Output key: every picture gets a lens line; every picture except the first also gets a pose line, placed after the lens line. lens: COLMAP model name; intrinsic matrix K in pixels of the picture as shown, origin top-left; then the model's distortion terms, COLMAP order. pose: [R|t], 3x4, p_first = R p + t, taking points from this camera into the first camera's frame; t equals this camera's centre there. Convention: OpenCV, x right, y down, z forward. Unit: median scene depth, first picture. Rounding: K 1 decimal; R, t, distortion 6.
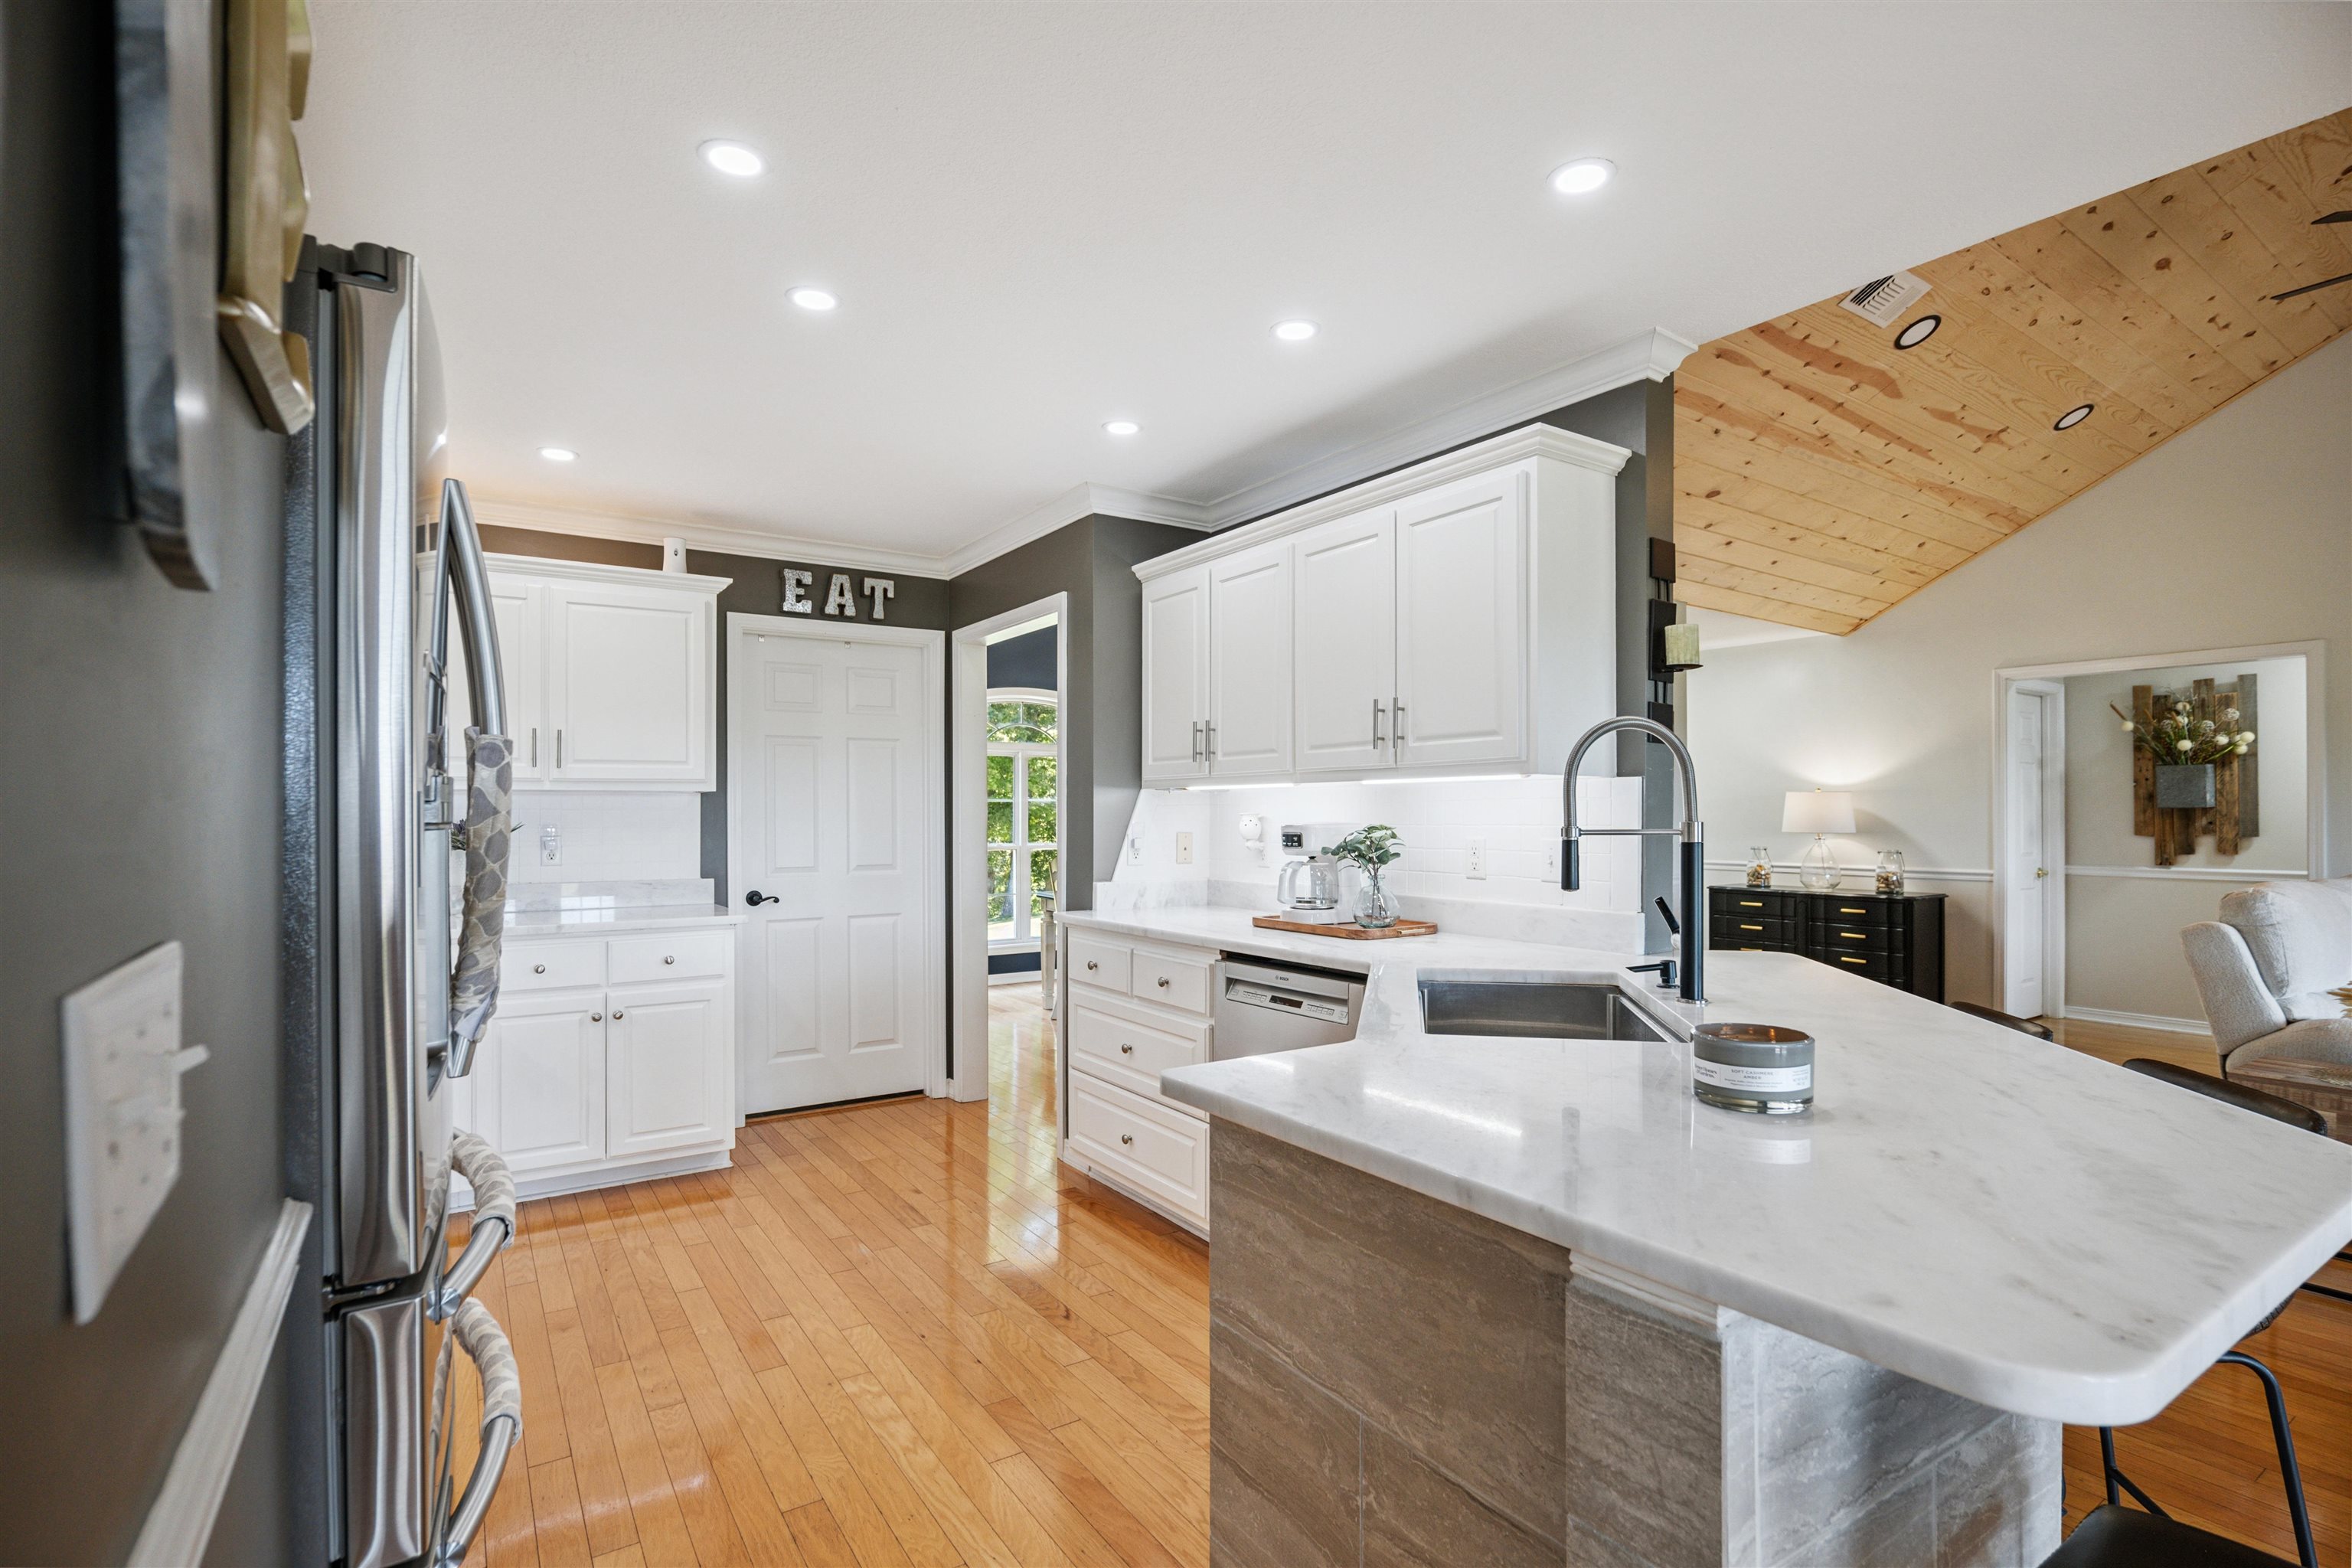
lens RADIAL K [[1104.7, 0, 1160.8], [0, 1104.7, 803.5], [0, 0, 1]] dist [-0.006340, 0.000005]
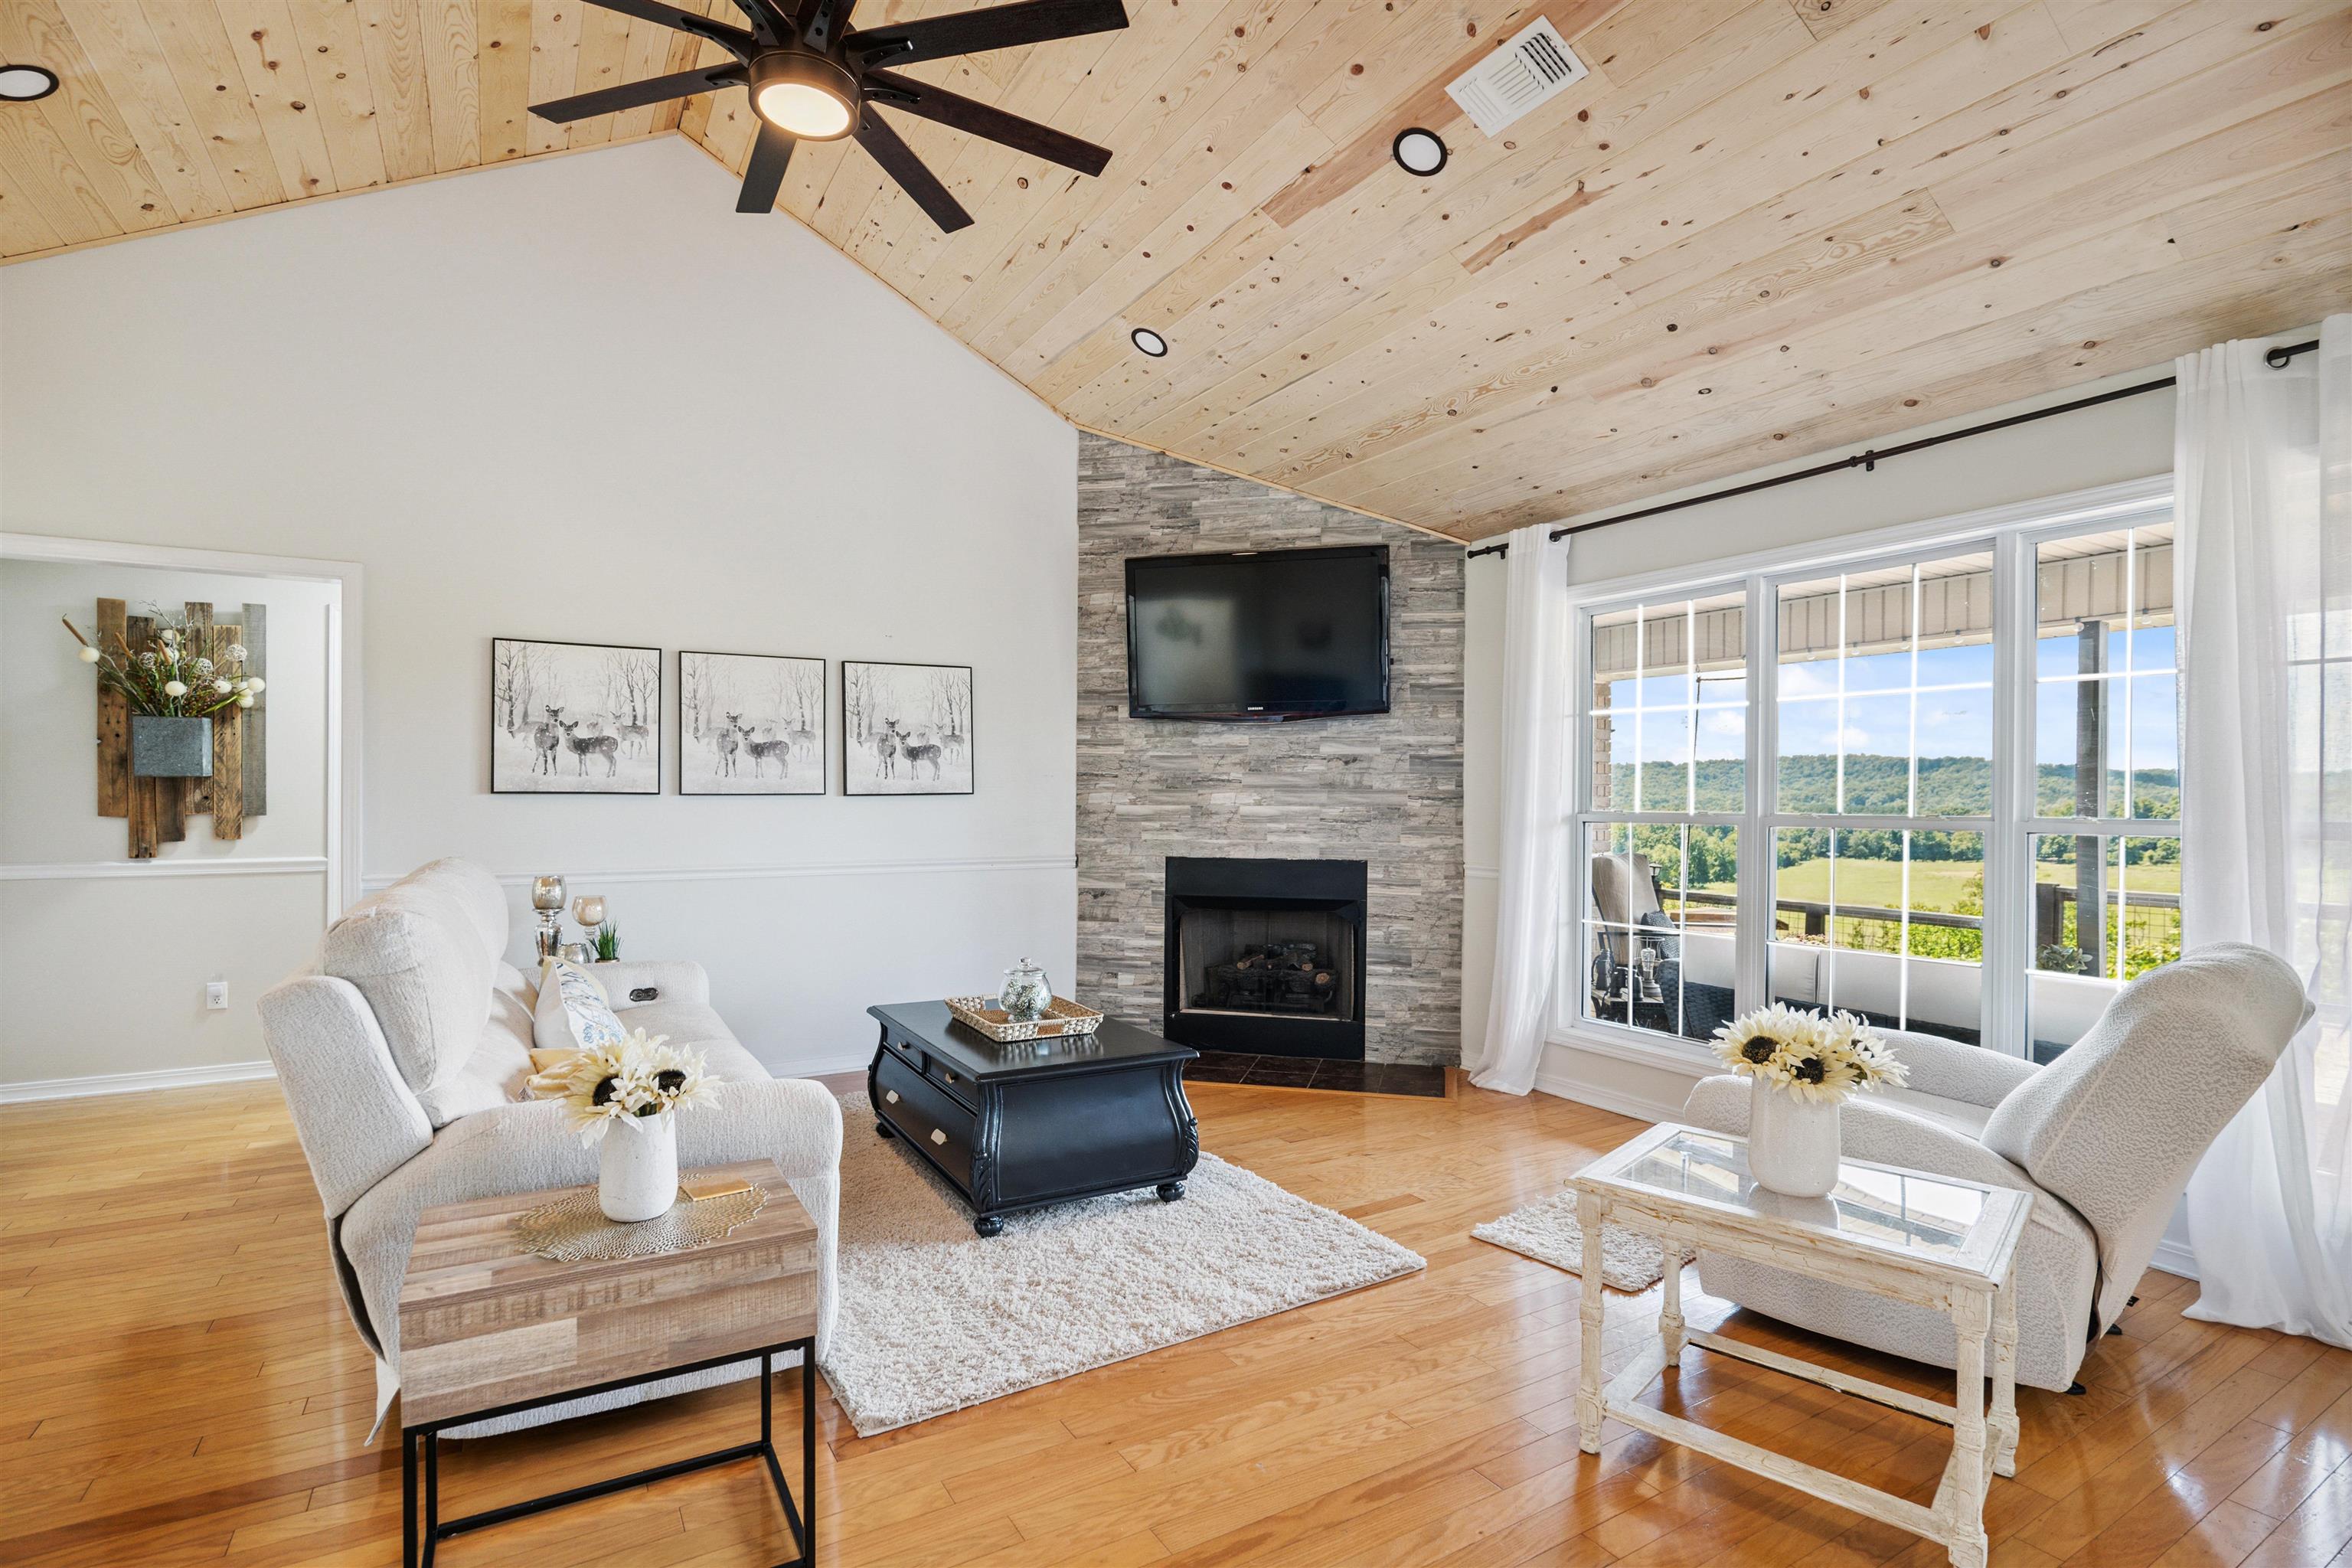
lens RADIAL K [[1104.7, 0, 1157.6], [0, 1104.7, 801.0], [0, 0, 1]] dist [-0.006340, 0.000005]
pose [[0.054915, -0.003931, 0.998483, 0.251852], [-0.014453, 0.999884, 0.004731, 0.007261], [-0.998386, -0.014690, 0.054852, 0.320075]]
